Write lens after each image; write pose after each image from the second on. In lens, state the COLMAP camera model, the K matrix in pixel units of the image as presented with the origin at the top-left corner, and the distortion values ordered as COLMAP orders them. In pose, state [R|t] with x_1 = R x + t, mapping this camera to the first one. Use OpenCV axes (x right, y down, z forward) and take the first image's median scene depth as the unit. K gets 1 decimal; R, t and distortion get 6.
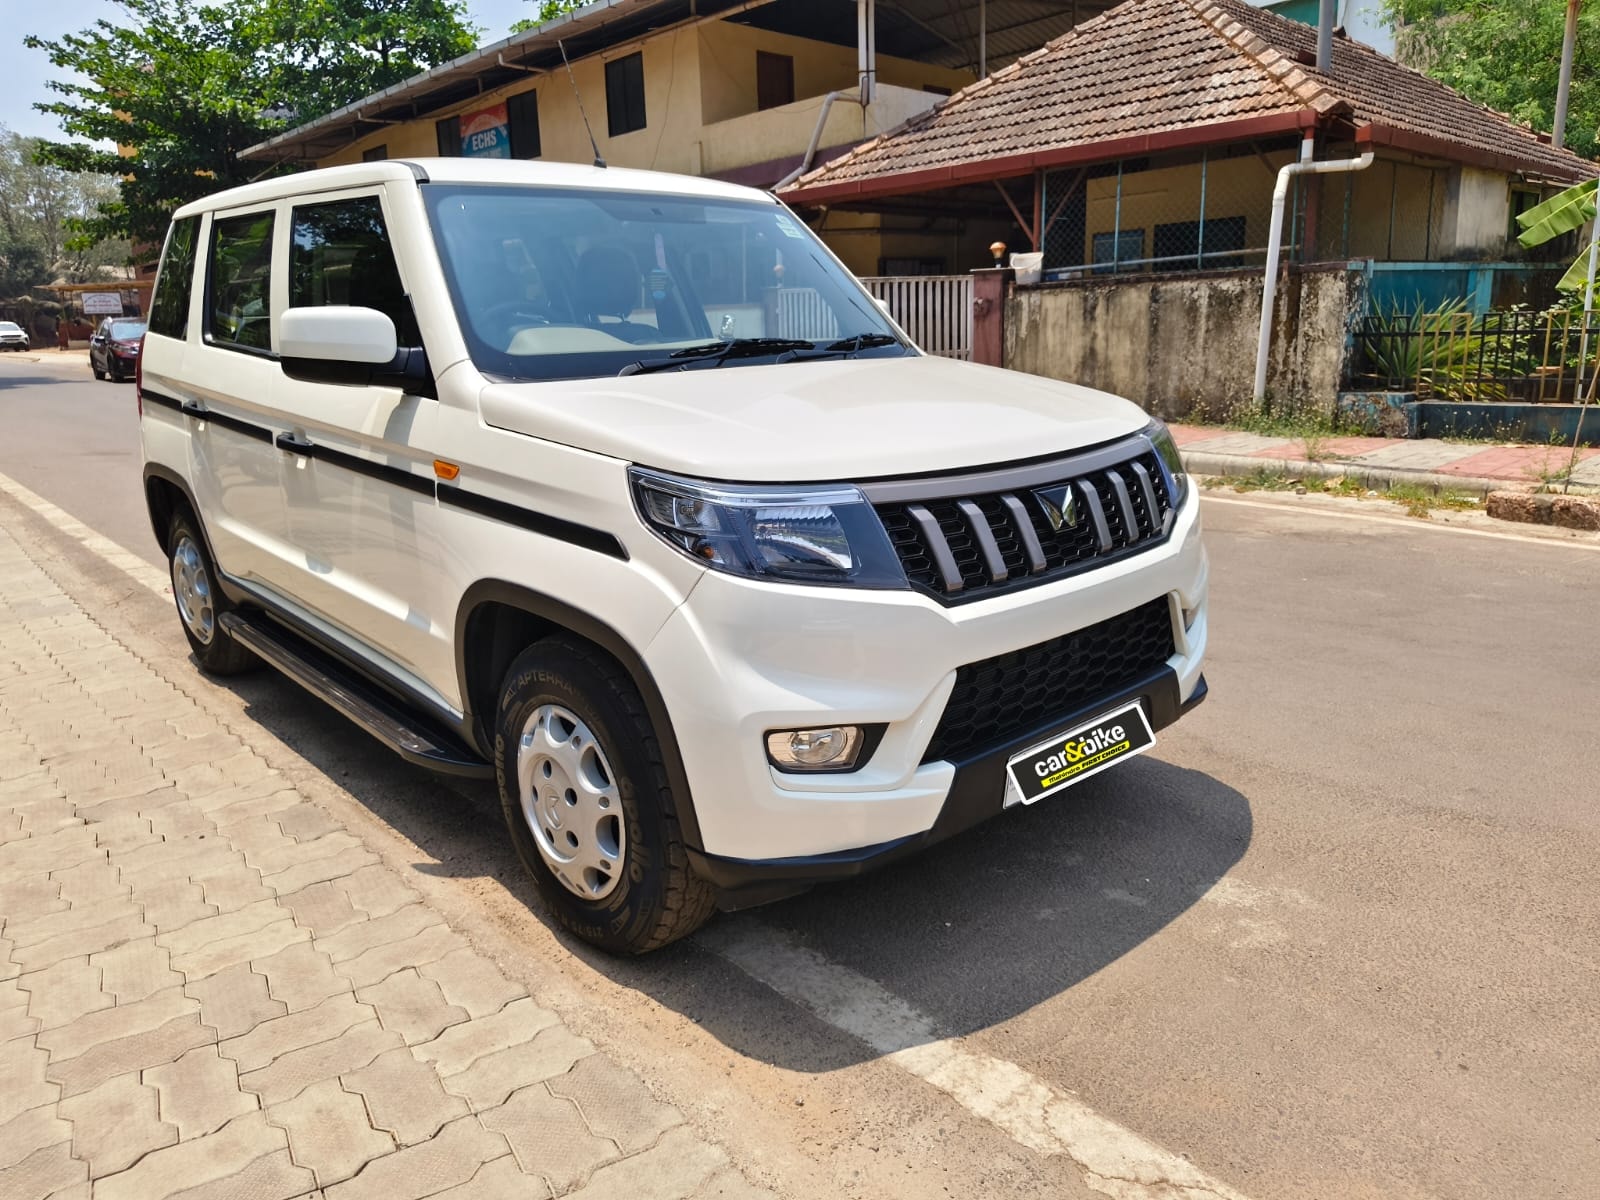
lens RADIAL K [[1115.5, 0, 793.4], [0, 1115.5, 594.0], [0, 0, 1]] dist [0.019379, -0.023733]
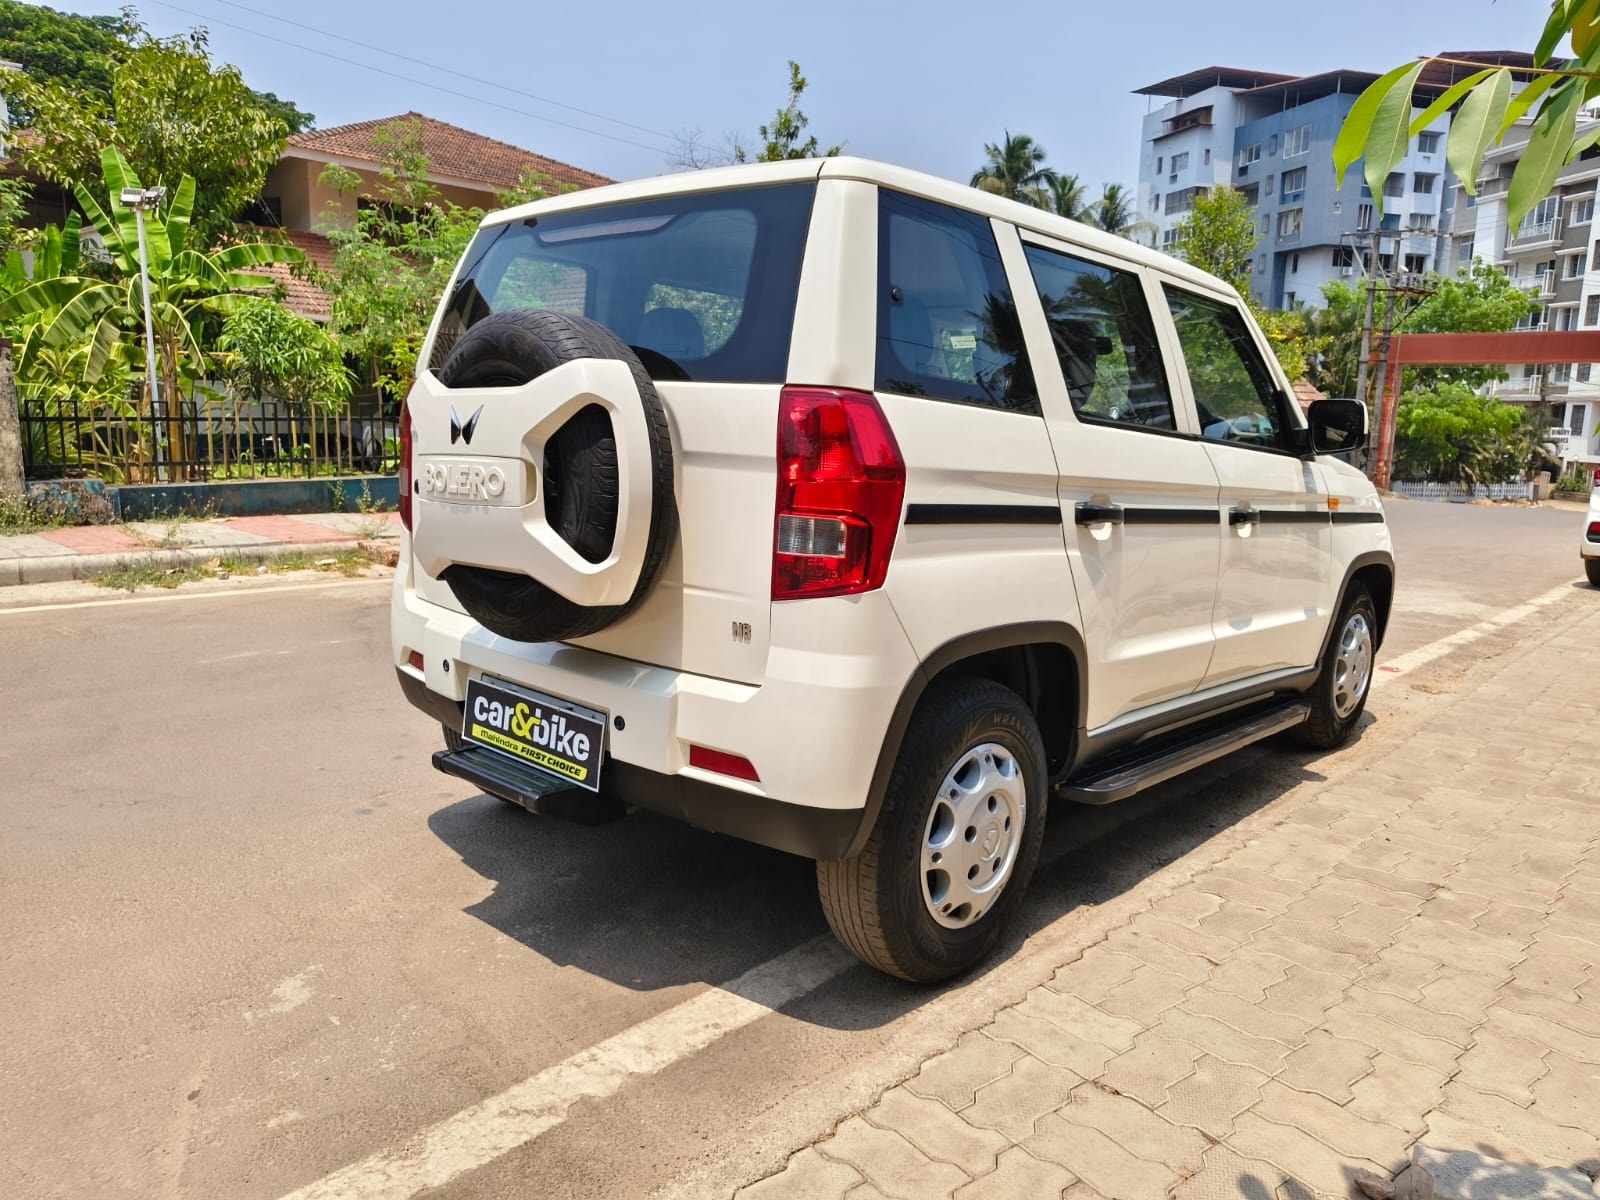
lens RADIAL K [[1098.5, 0, 793.6], [0, 1098.5, 605.1], [0, 0, 1]] dist [0.032034, -0.038162]
pose [[-0.085697, -0.150595, 0.984874, -0.475655], [0.214499, 0.962541, 0.165844, -0.103846], [-0.972958, 0.225466, -0.050184, 0.485011]]
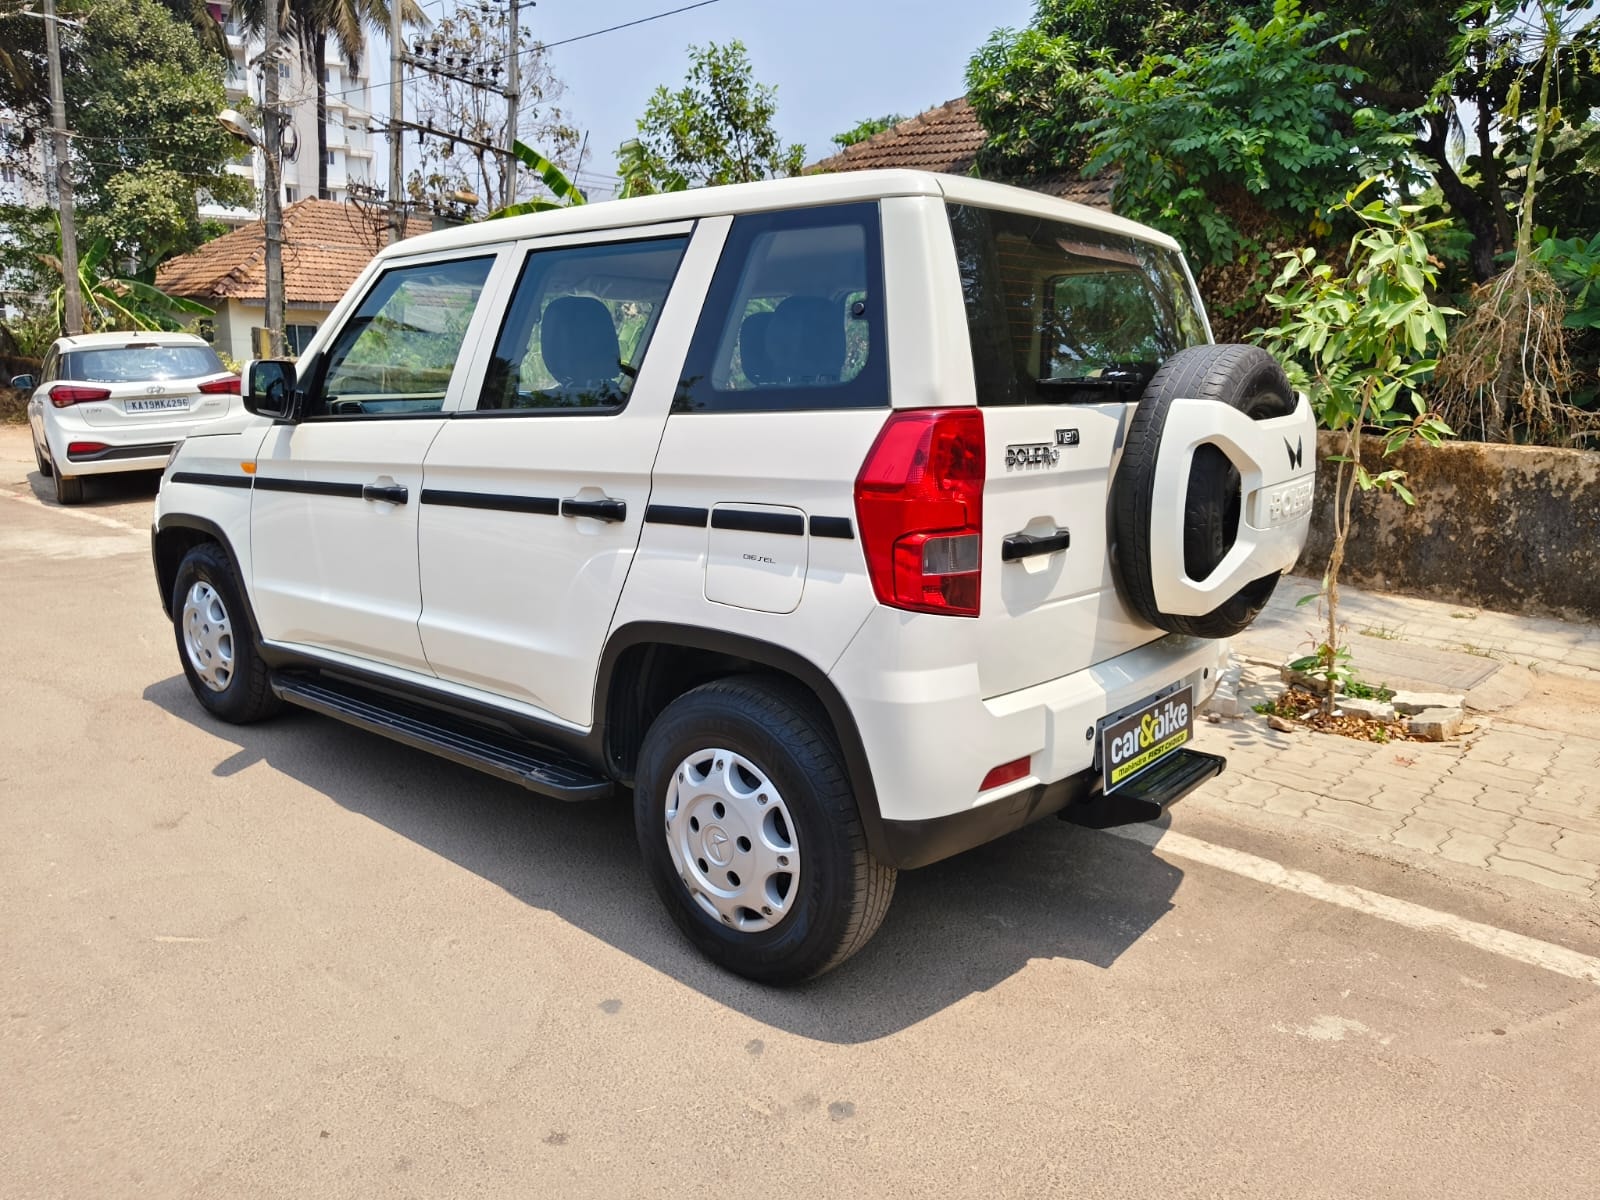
lens RADIAL K [[1098.5, 0, 793.6], [0, 1098.5, 605.1], [0, 0, 1]] dist [0.032034, -0.038162]
pose [[-0.993726, 0.027178, -0.108492, -0.096624], [-0.024641, 0.892992, 0.449398, -0.197185], [0.109096, 0.449252, -0.886719, 0.762434]]
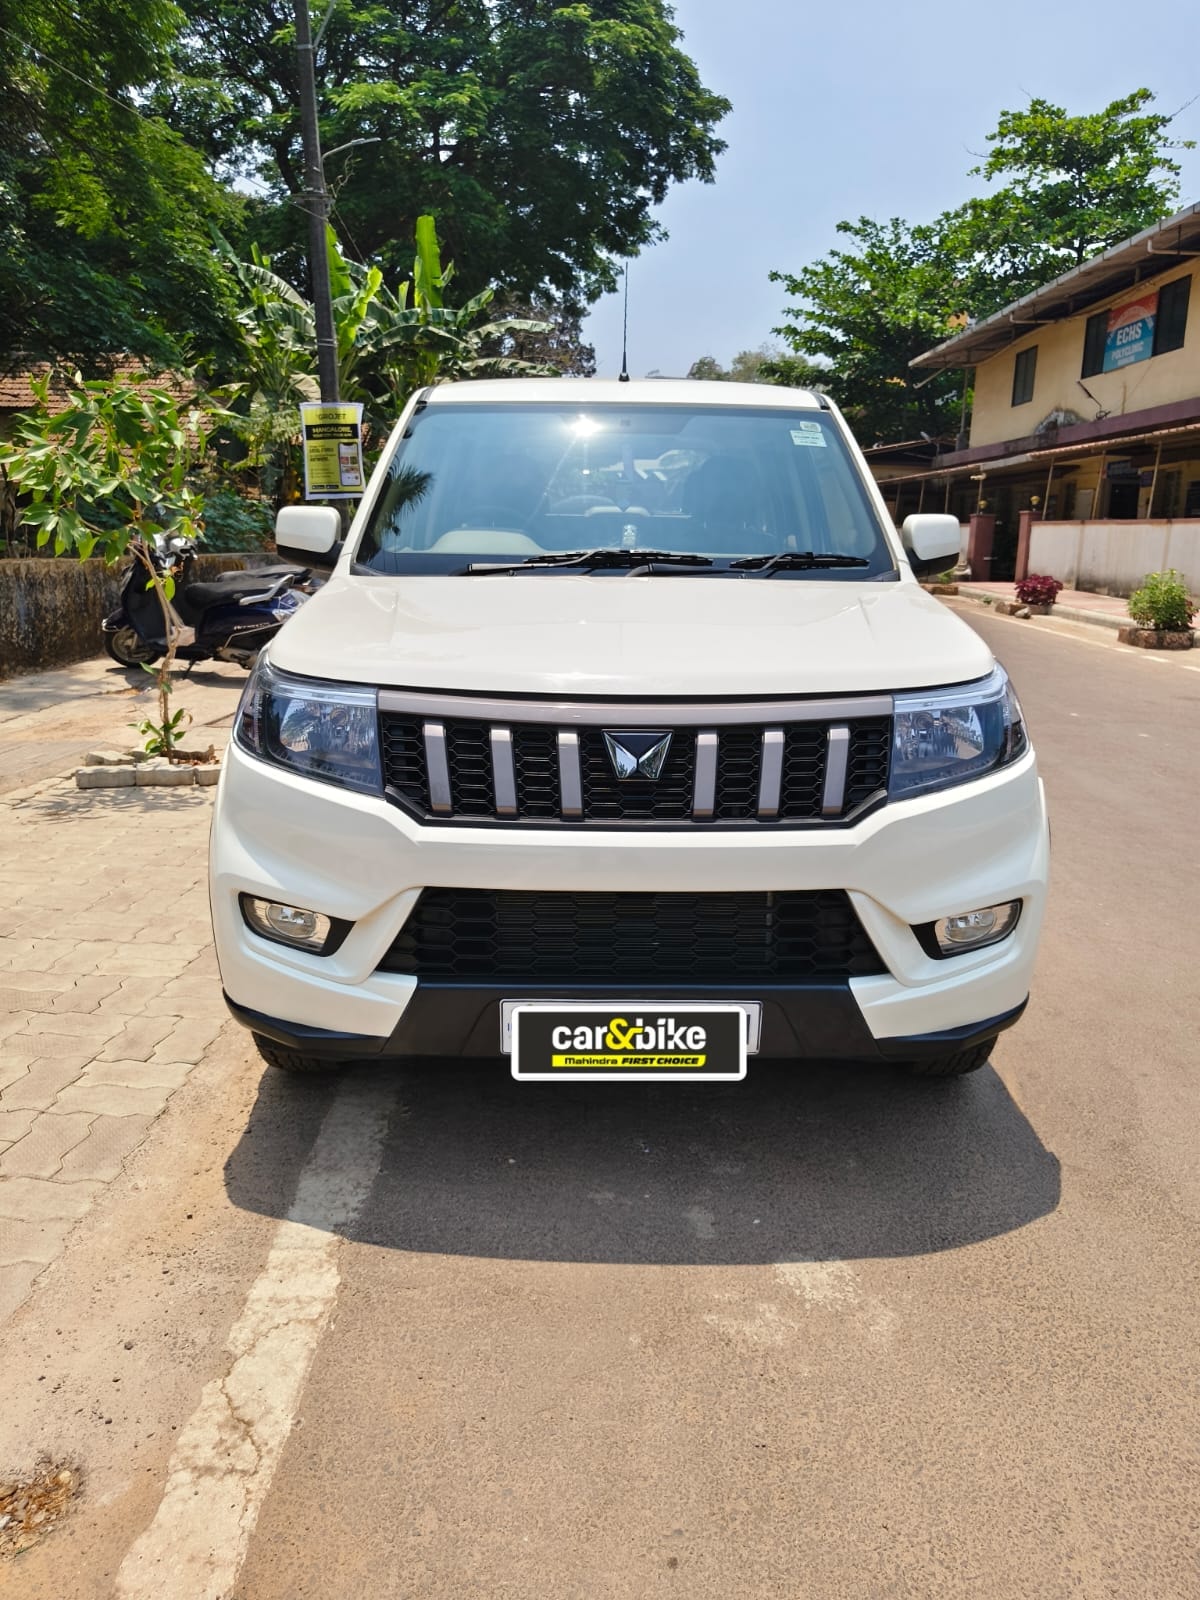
lens RADIAL K [[1115.5, 0, 612.4], [0, 1115.5, 795.5], [0, 0, 1]] dist [0.019379, -0.023733]
pose [[0.743710, 0.194291, -0.639645, 0.193130], [-0.193459, 0.978443, 0.072267, -0.025612], [0.639897, 0.070000, 0.765266, 0.074372]]
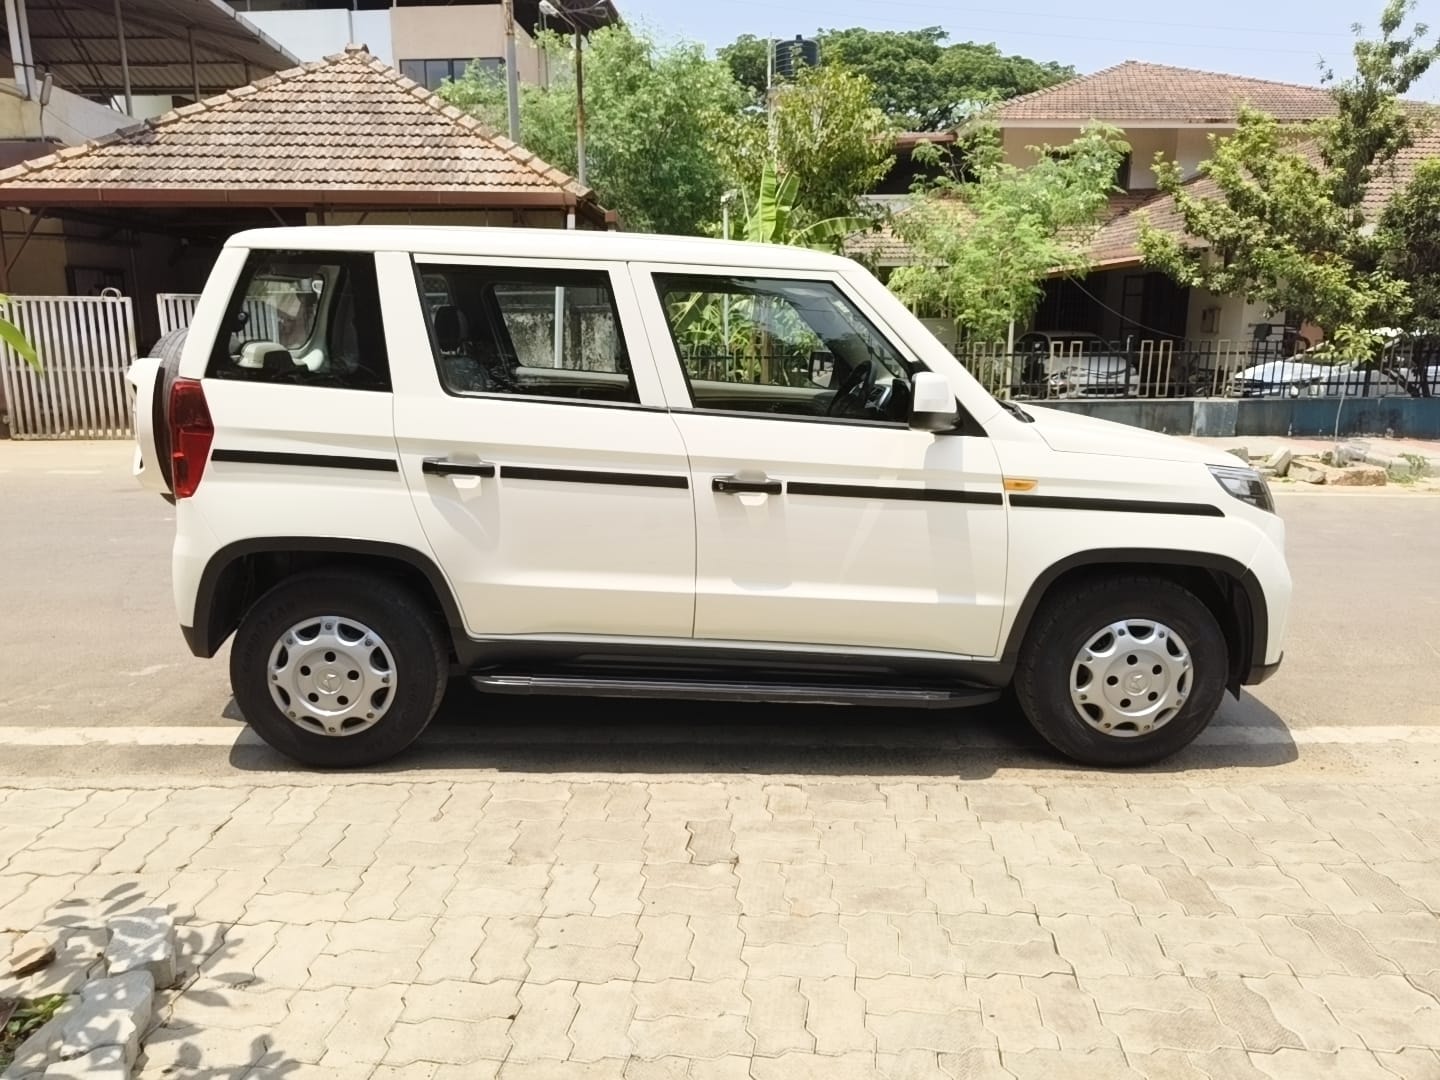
lens RADIAL K [[988.7, 0, 714.3], [0, 988.7, 544.6], [0, 0, 1]] dist [0.032034, -0.038162]
pose [[0.646032, -0.138757, 0.750592, -0.400776], [0.158630, 0.986276, 0.045794, -0.040680], [-0.746645, 0.089482, 0.659177, 0.118577]]
